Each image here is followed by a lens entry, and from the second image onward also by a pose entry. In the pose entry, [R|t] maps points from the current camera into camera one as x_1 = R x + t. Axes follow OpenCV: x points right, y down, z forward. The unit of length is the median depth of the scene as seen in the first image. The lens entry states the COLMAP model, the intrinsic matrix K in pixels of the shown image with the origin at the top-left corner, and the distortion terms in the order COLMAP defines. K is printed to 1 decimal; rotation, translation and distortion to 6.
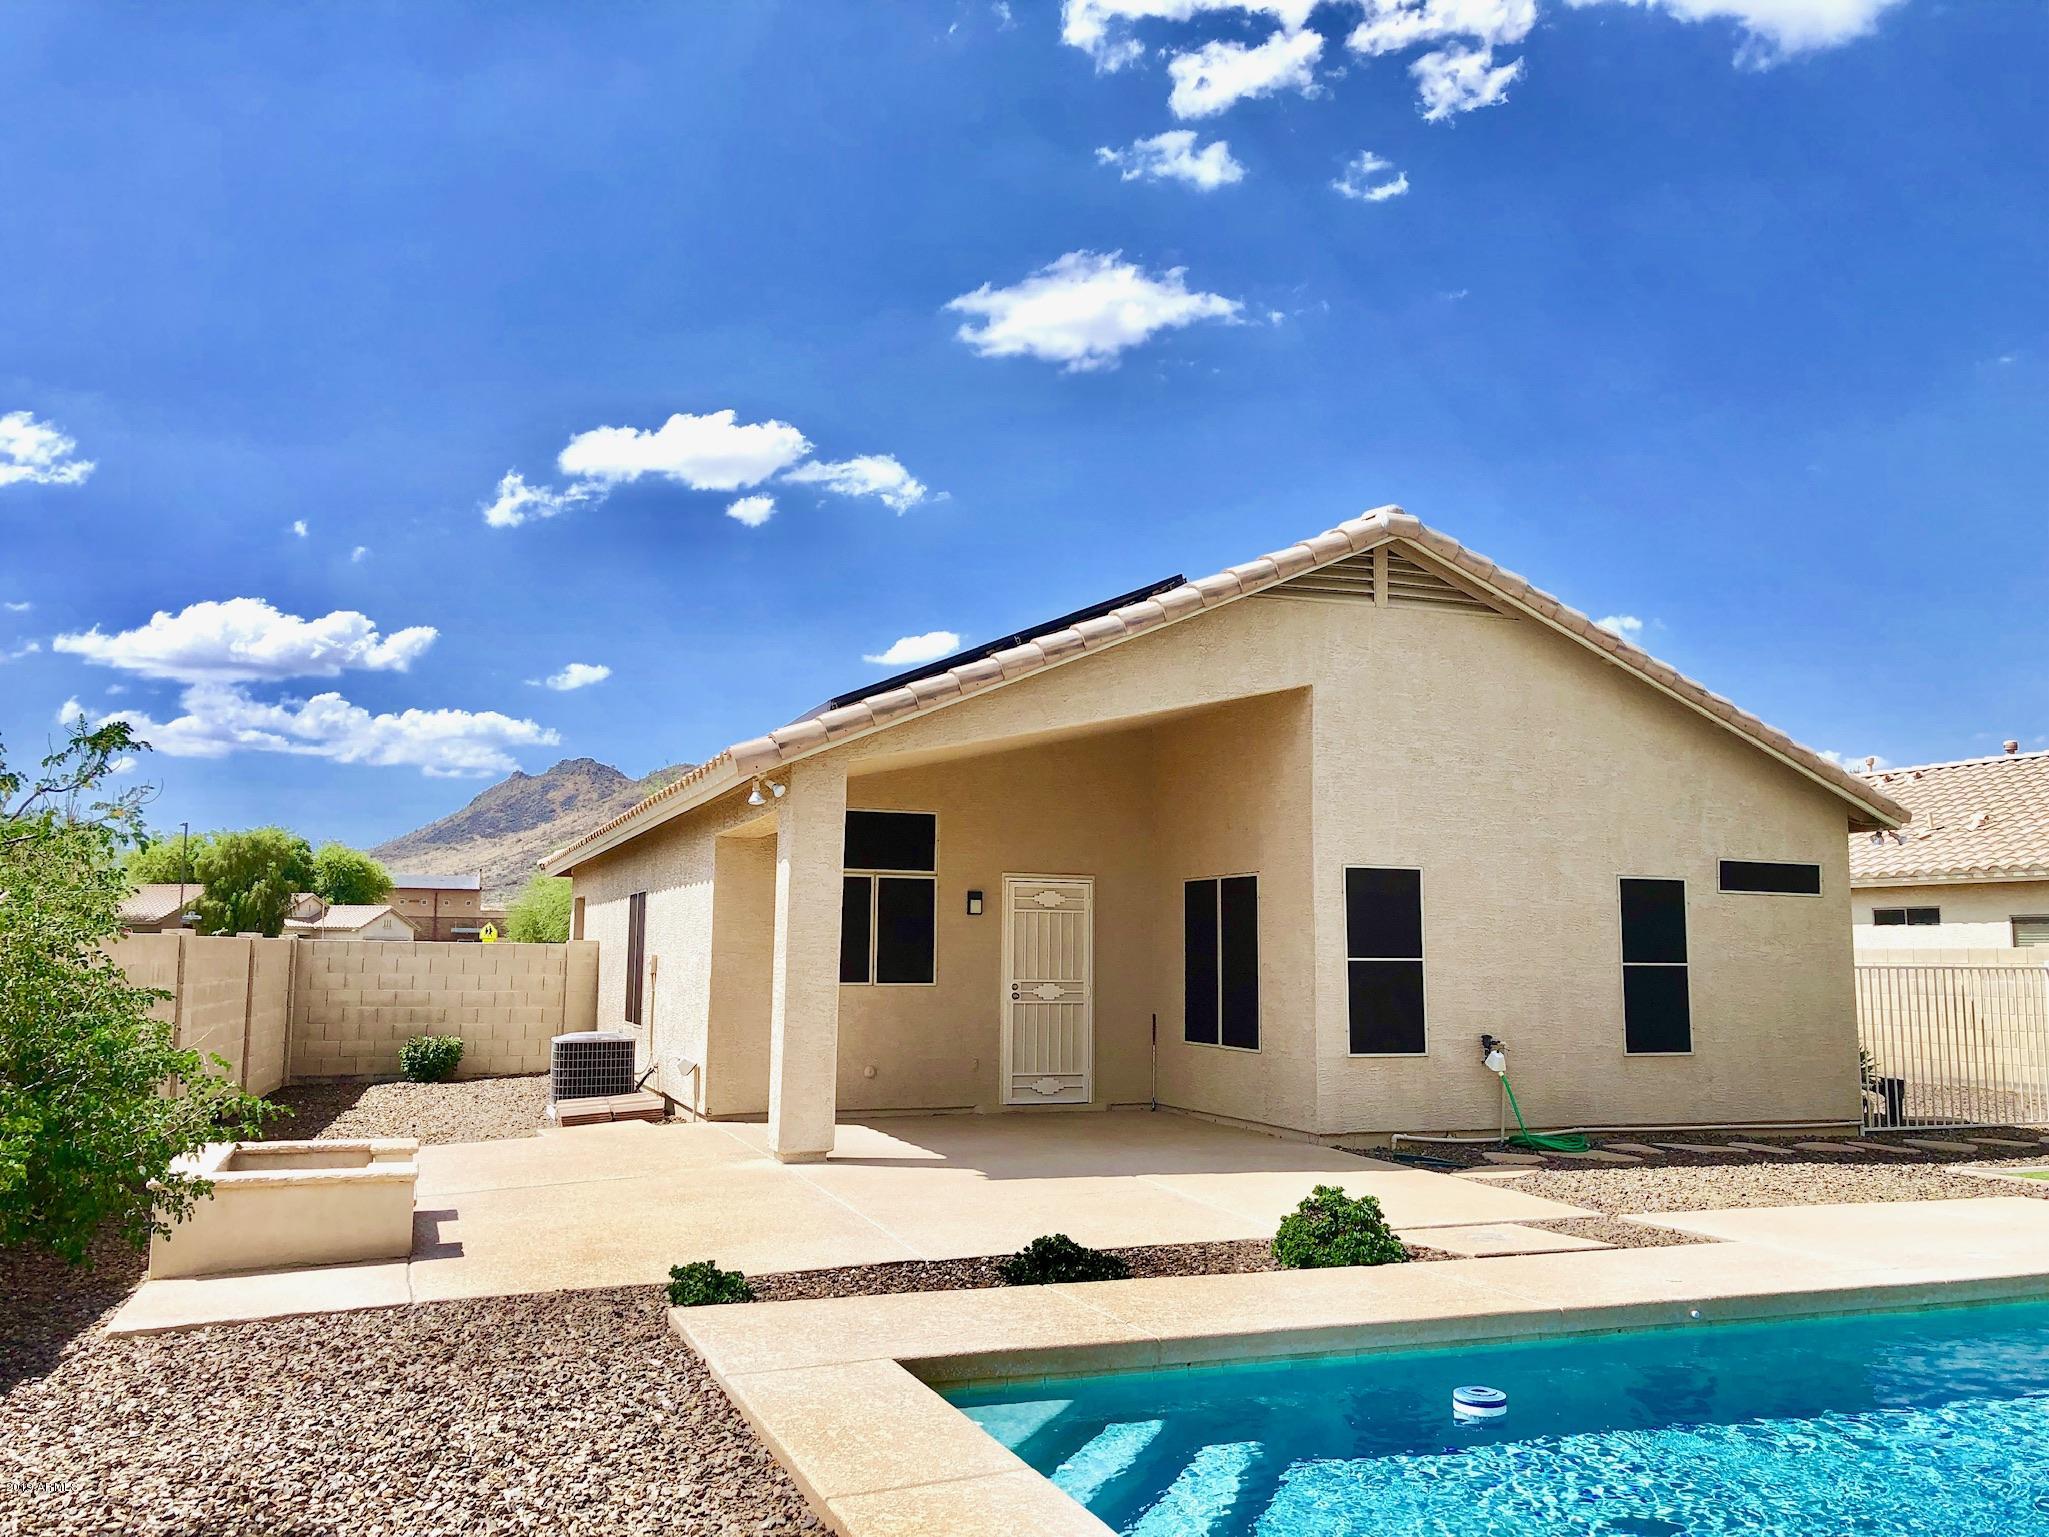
lens RADIAL K [[1704.1, 0, 1025.5], [0, 1704.1, 766.0], [0, 0, 1]] dist [0.022137, -0.009593]
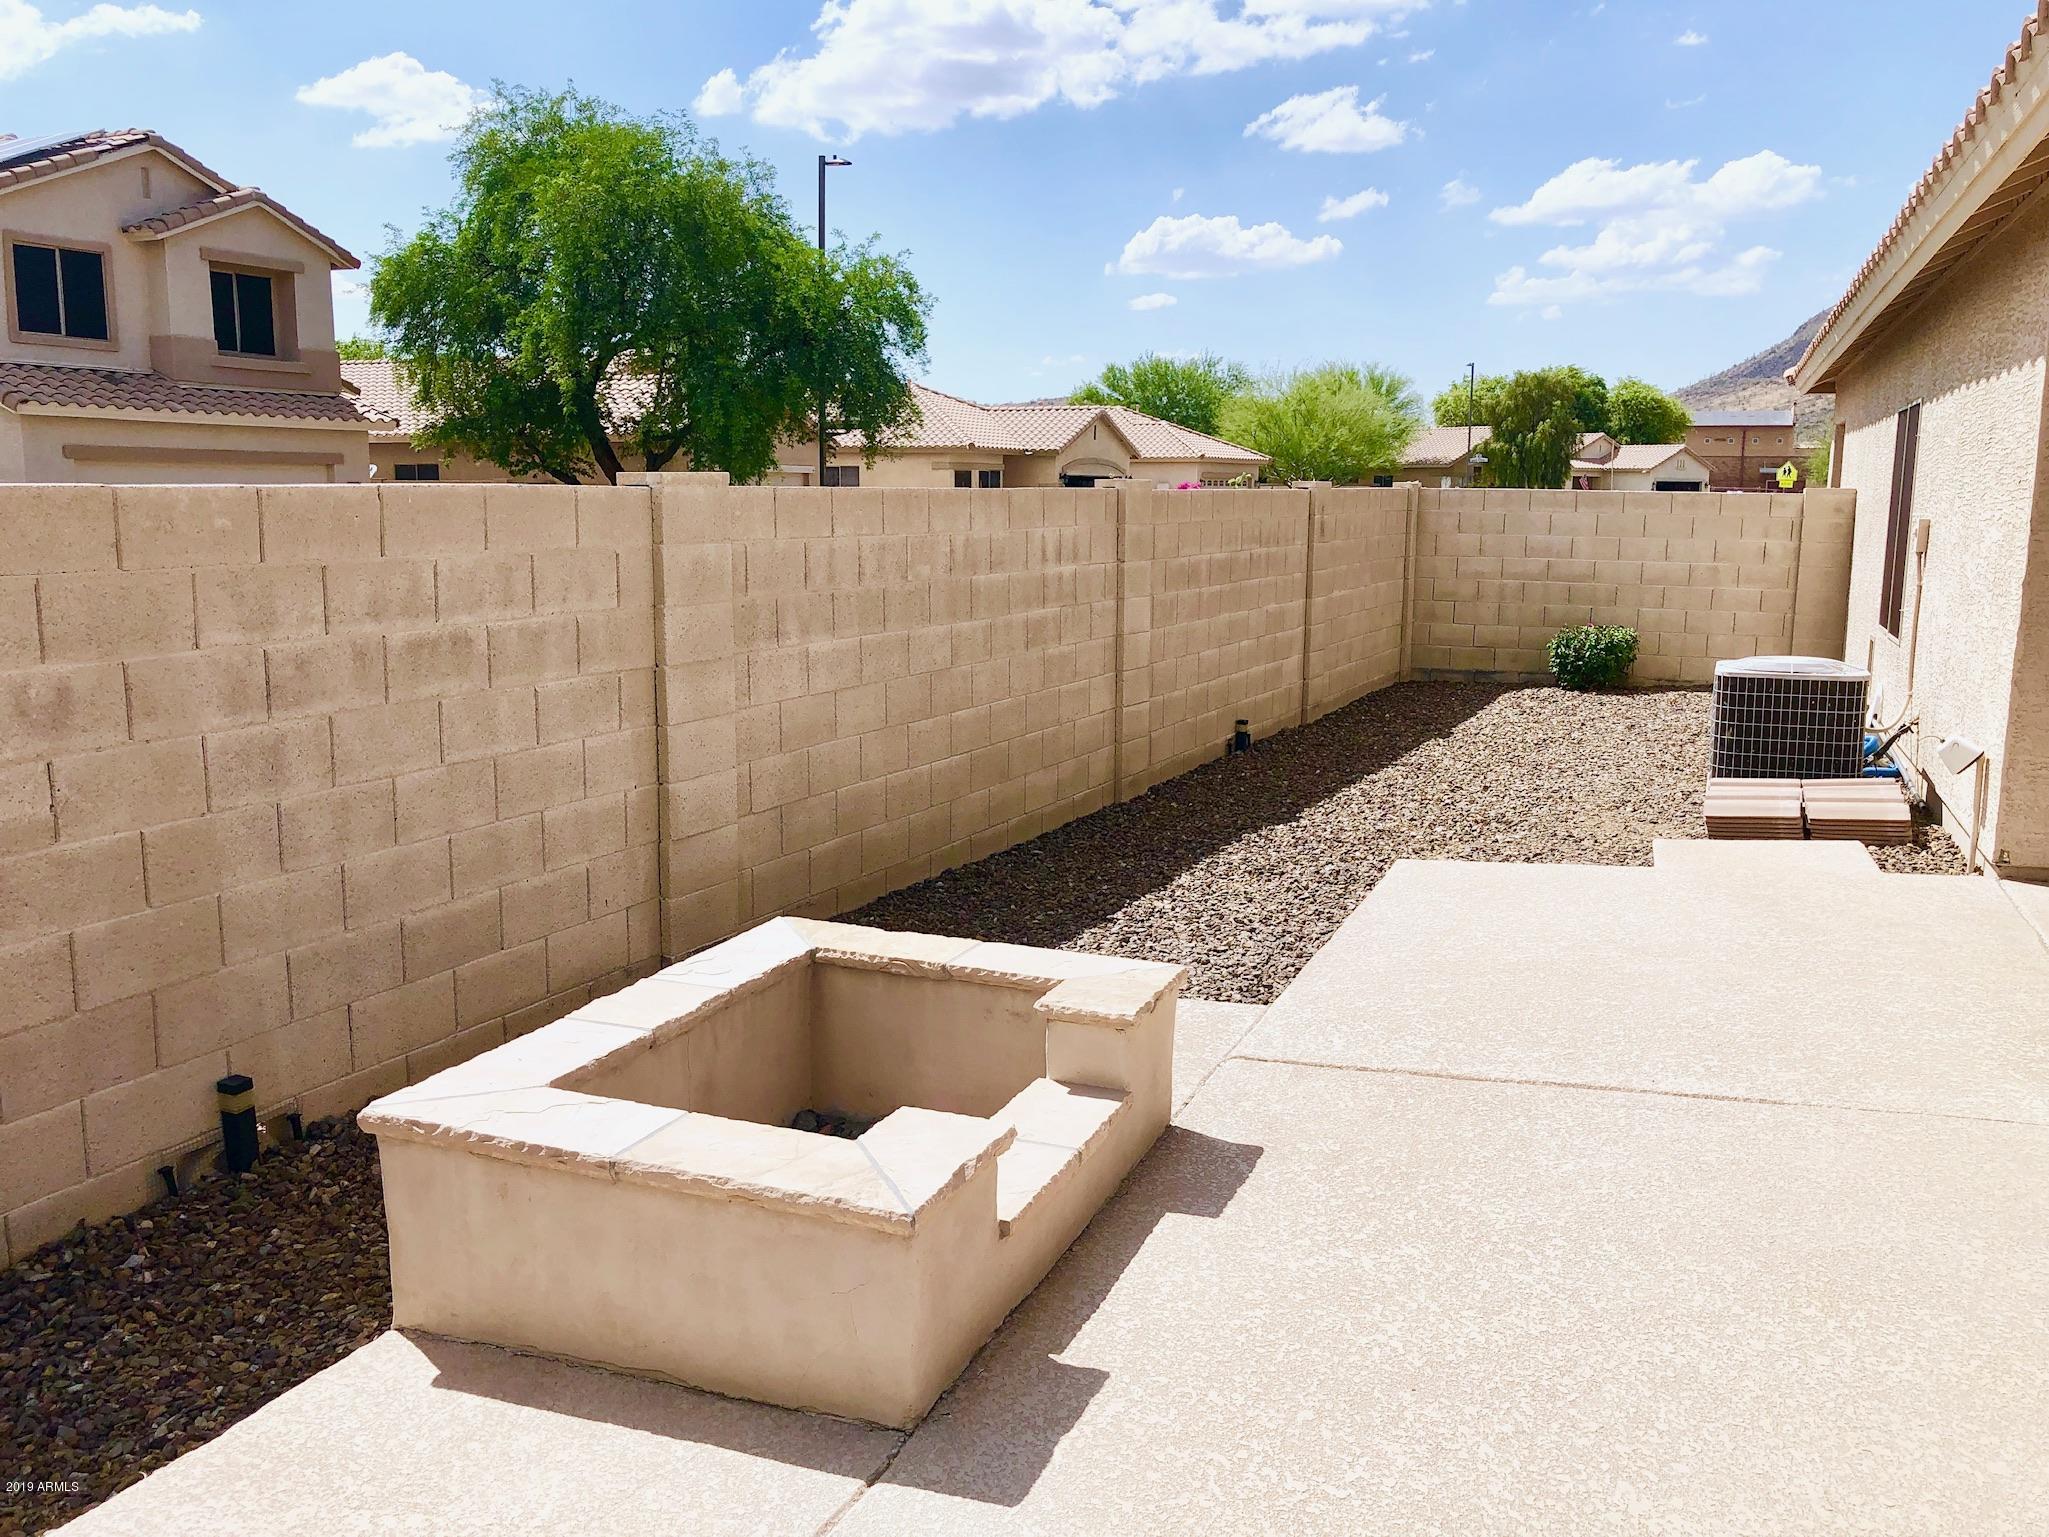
lens RADIAL K [[1704.1, 0, 1039.2], [0, 1704.1, 746.3], [0, 0, 1]] dist [0.022137, -0.009593]
pose [[0.750330, 0.096635, -0.653962, -0.066378], [0.071815, 0.971487, 0.225954, 0.038454], [0.657151, -0.216504, 0.721997, 0.413189]]
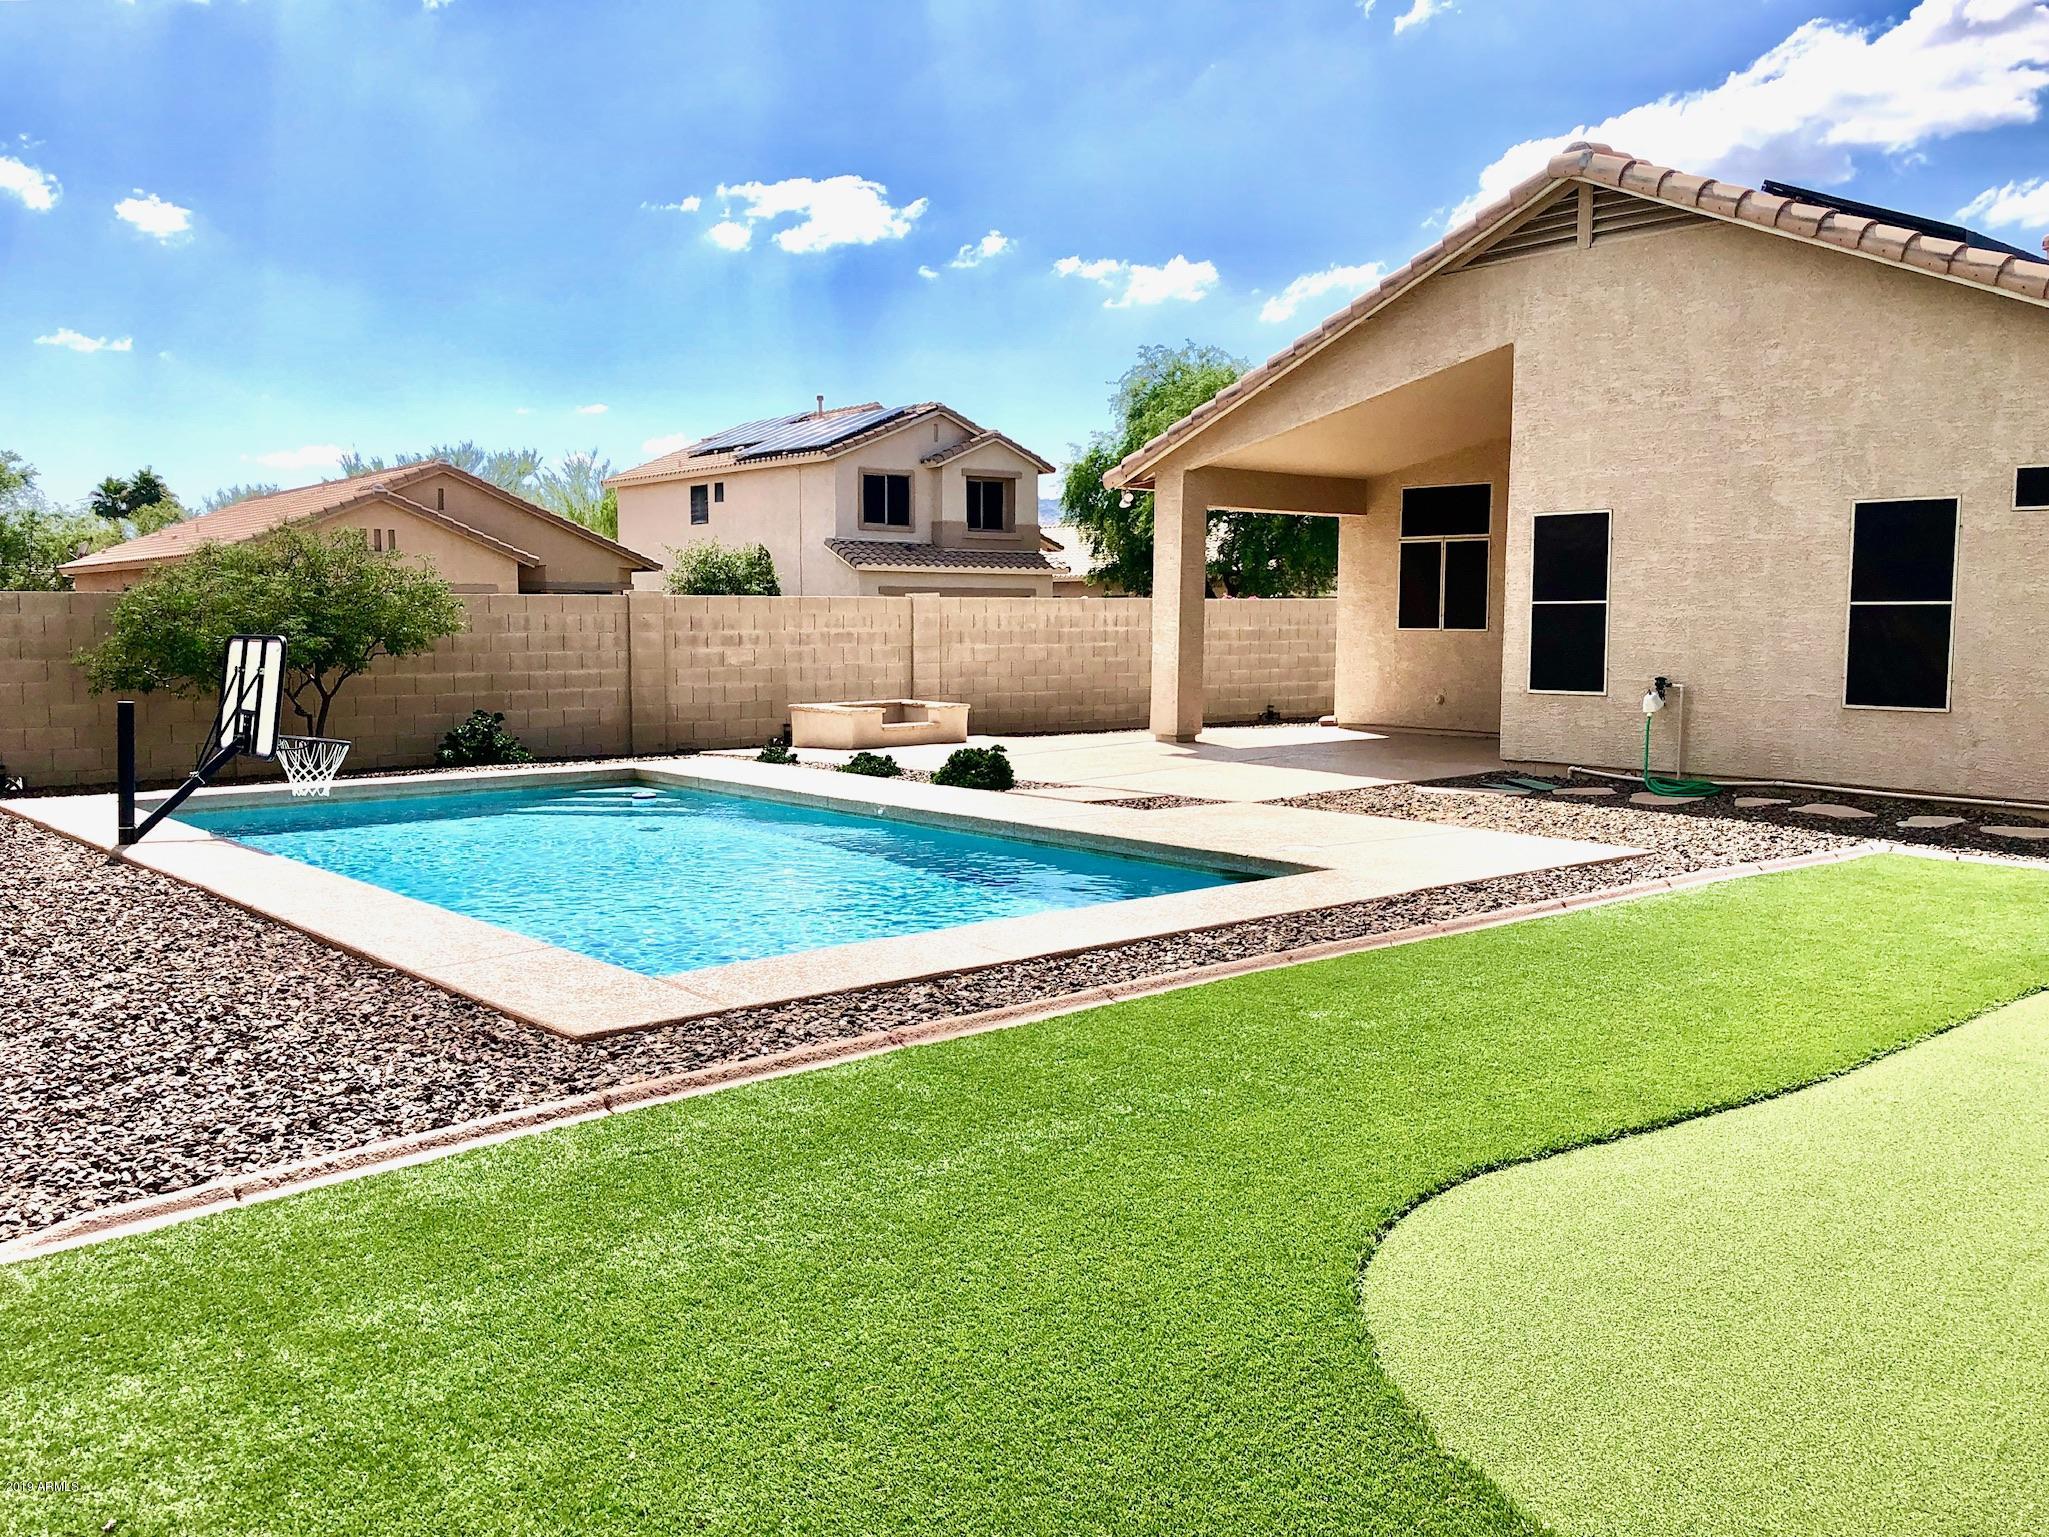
lens RADIAL K [[1704.1, 0, 1020.0], [0, 1704.1, 771.1], [0, 0, 1]] dist [0.022137, -0.009593]
pose [[0.357858, 0.077677, -0.930540, 0.835866], [0.105695, 0.986760, 0.123017, 0.040140], [0.927775, -0.142376, 0.344910, 0.246586]]
